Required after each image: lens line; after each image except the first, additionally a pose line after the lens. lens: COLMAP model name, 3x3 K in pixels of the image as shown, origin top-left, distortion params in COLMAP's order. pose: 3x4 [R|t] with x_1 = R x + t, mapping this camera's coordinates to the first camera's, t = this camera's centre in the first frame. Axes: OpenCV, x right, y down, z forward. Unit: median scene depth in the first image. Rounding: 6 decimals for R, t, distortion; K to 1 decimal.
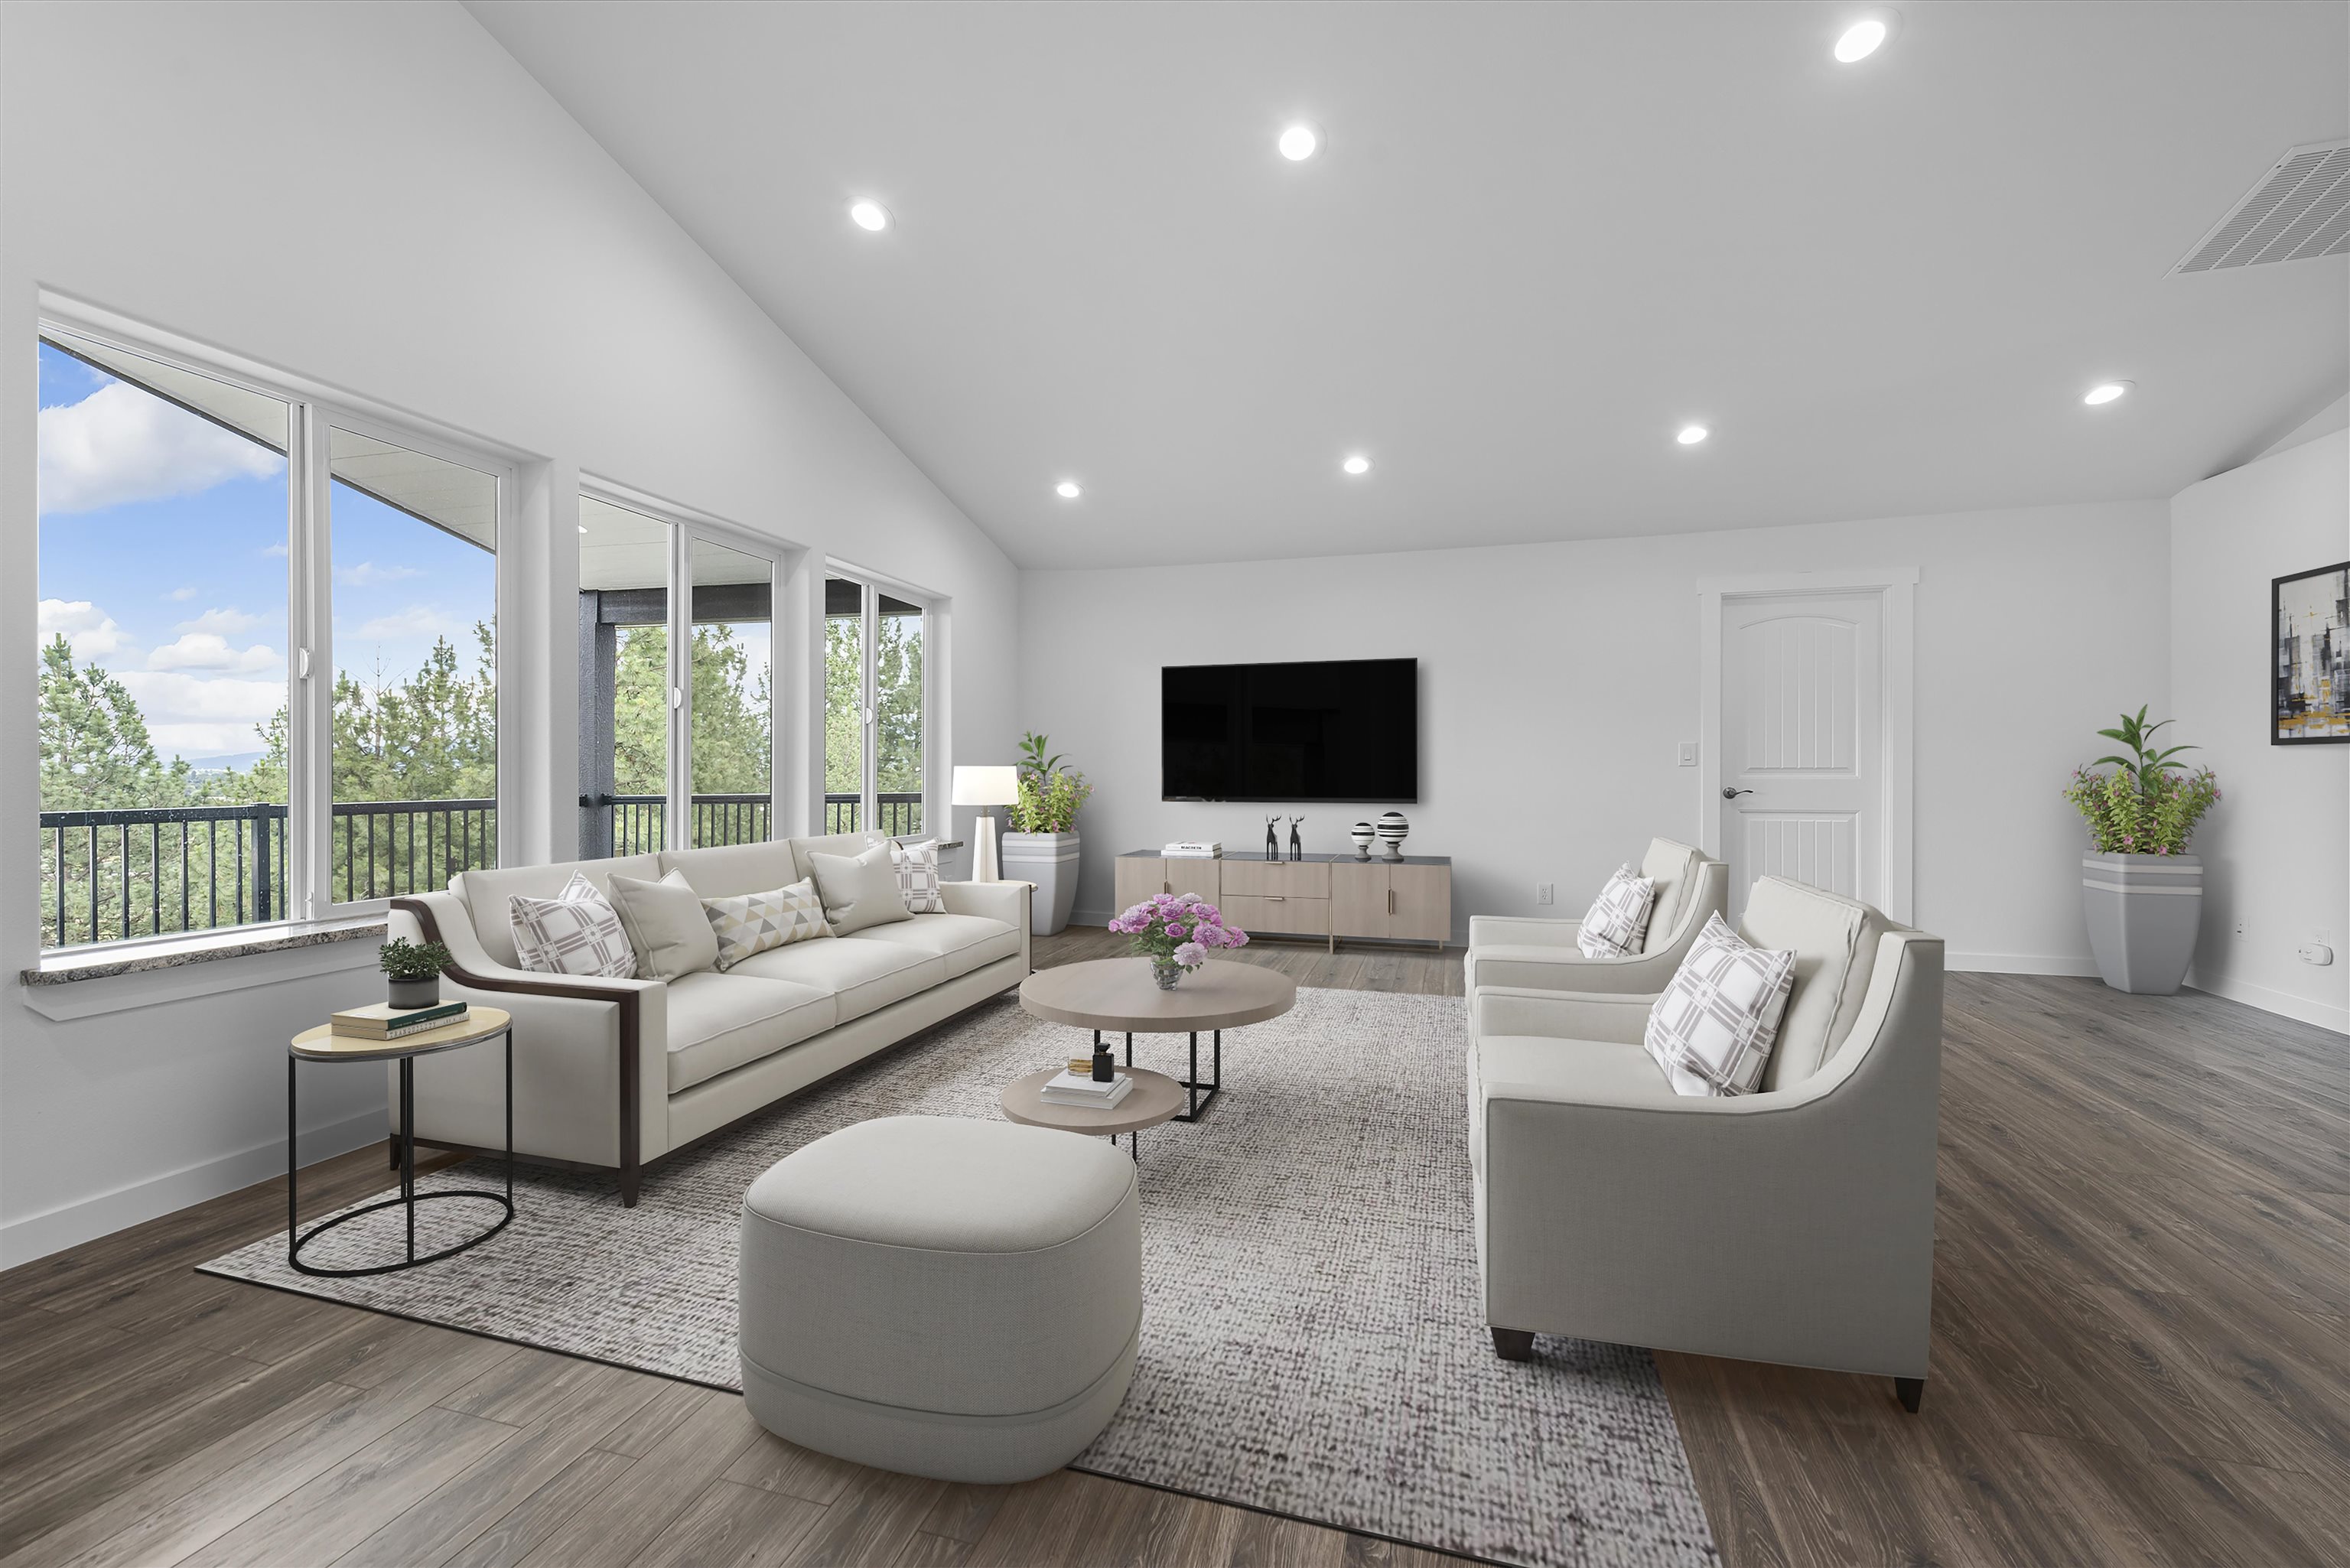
lens RADIAL K [[910.3, 0, 1166.4], [0, 910.3, 777.7], [0, 0, 1]] dist [0.008600, -0.000916]
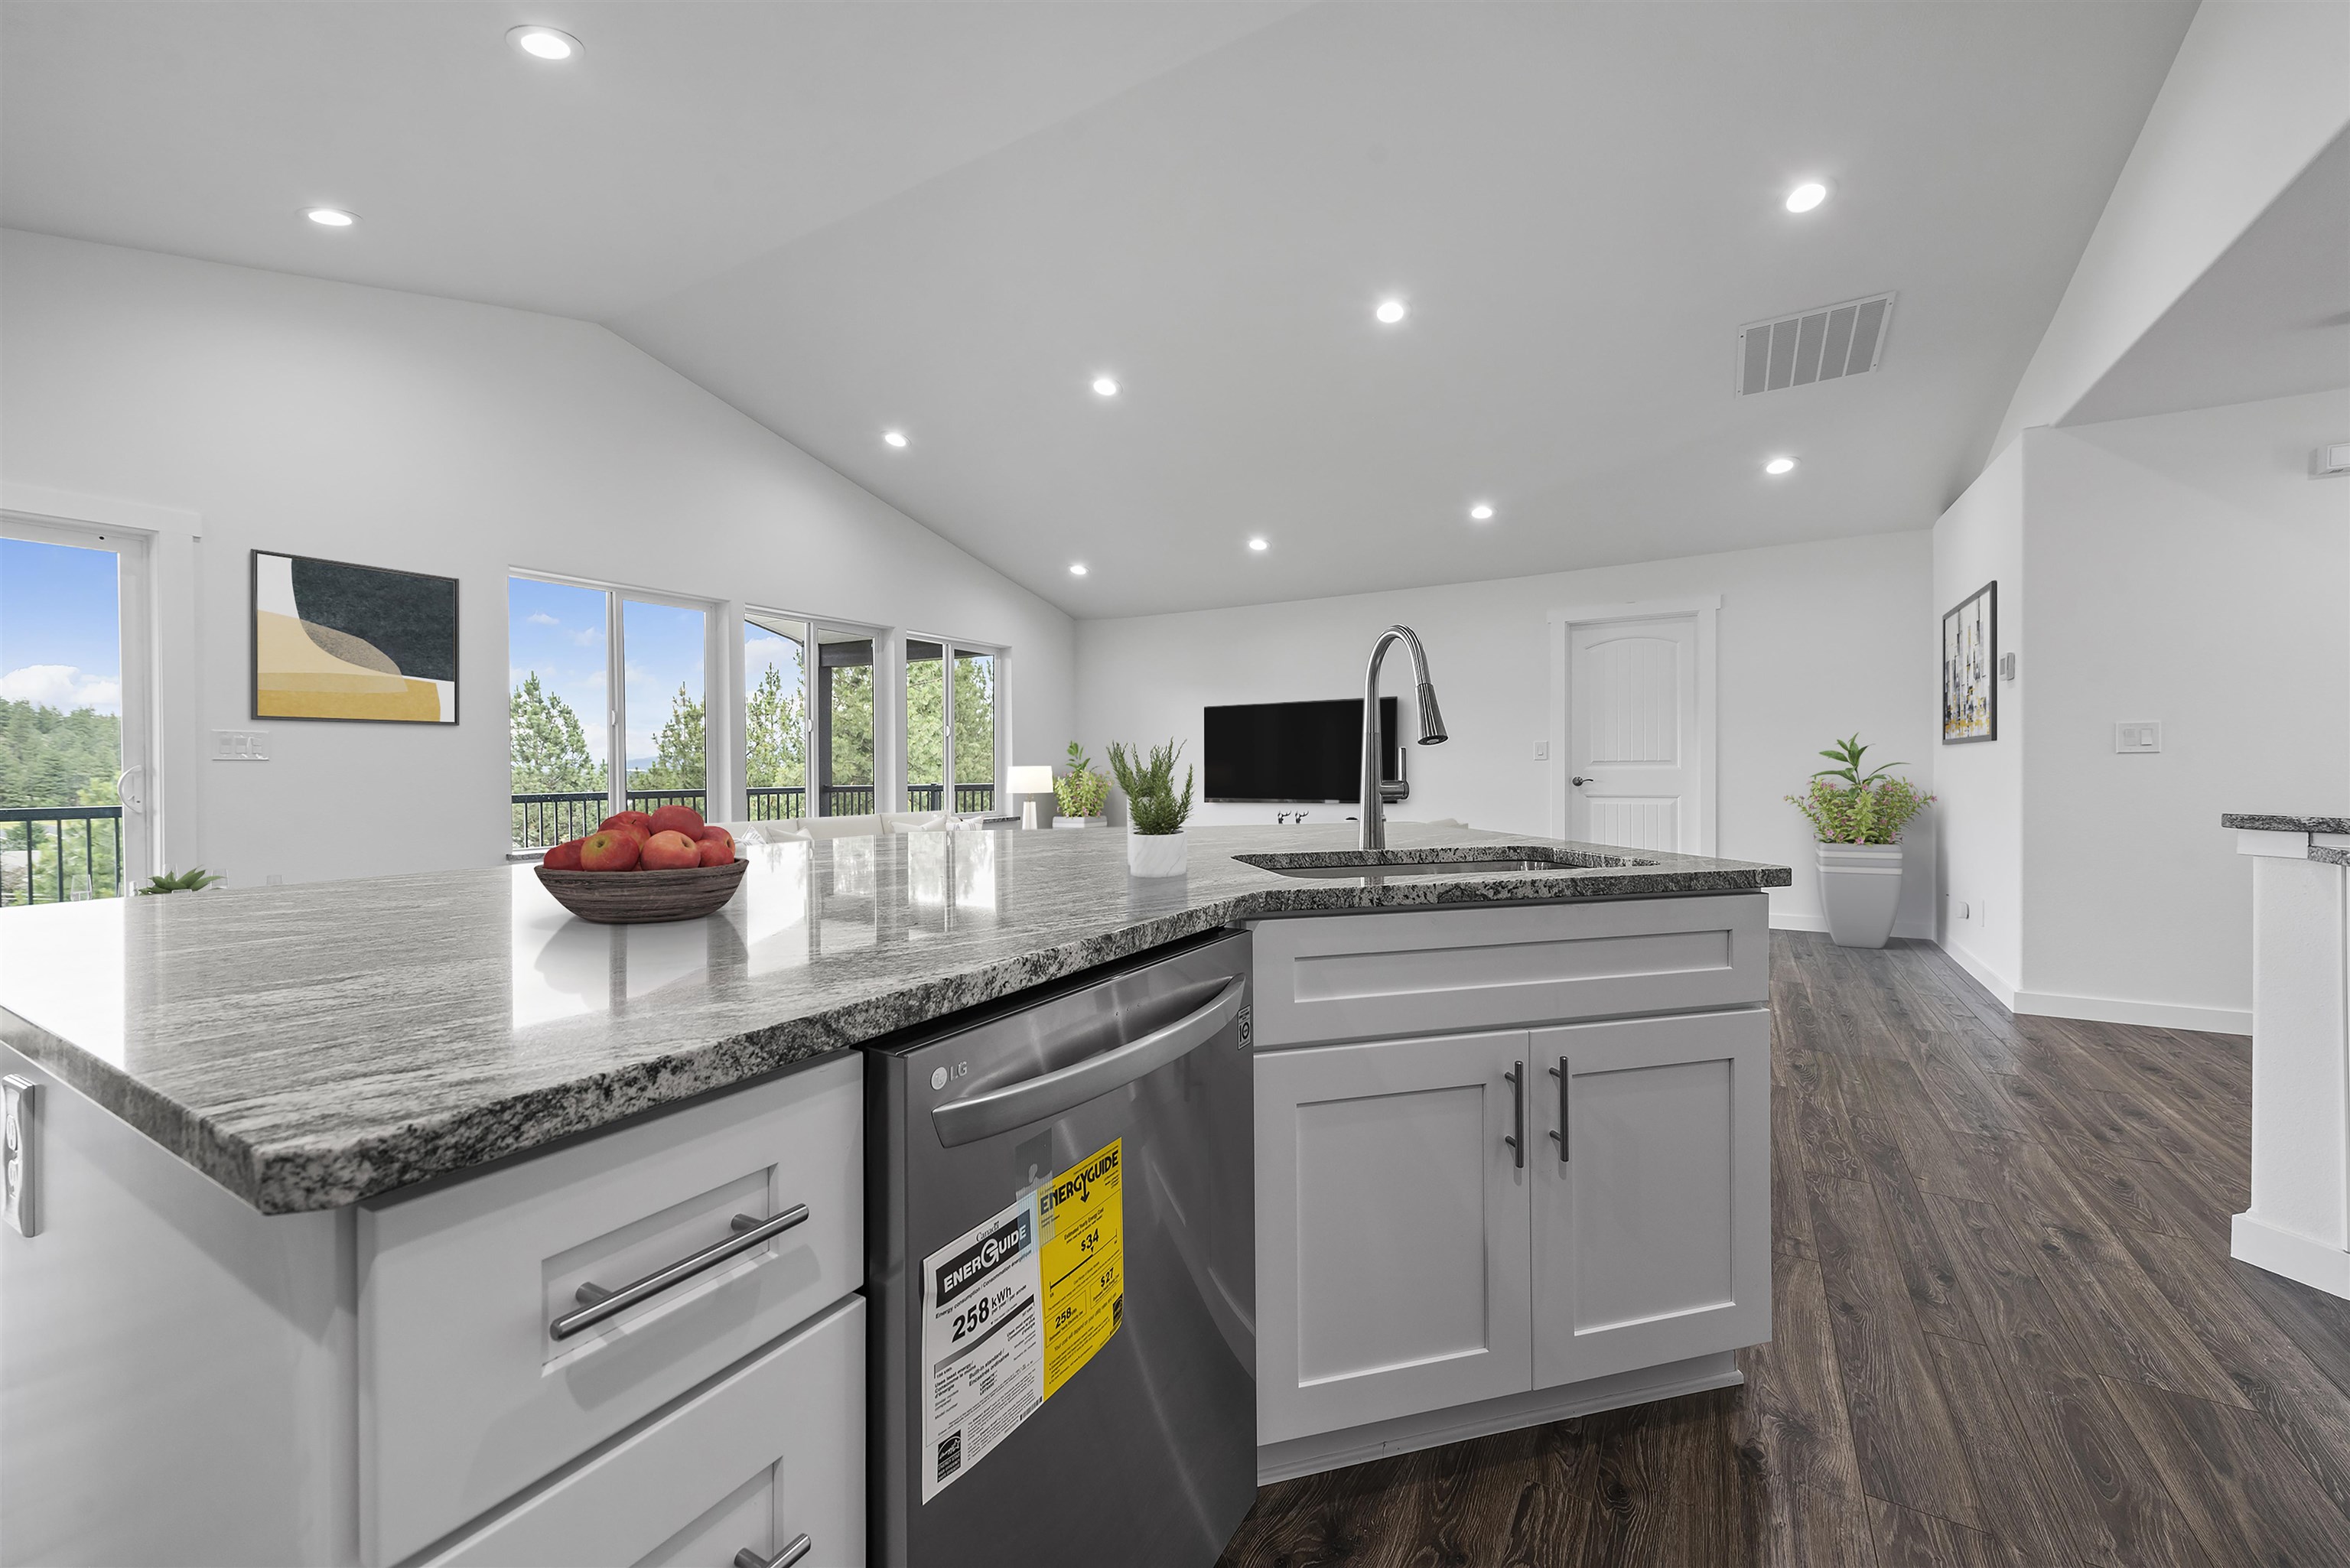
lens RADIAL K [[893.8, 0, 1184.7], [0, 893.8, 775.3], [0, 0, 1]] dist [0.005831, -0.000449]
pose [[0.968544, -0.005346, -0.248786, 0.379625], [0.006188, 0.999977, 0.002601, 0.001285], [0.248766, -0.004058, 0.968555, -0.291982]]
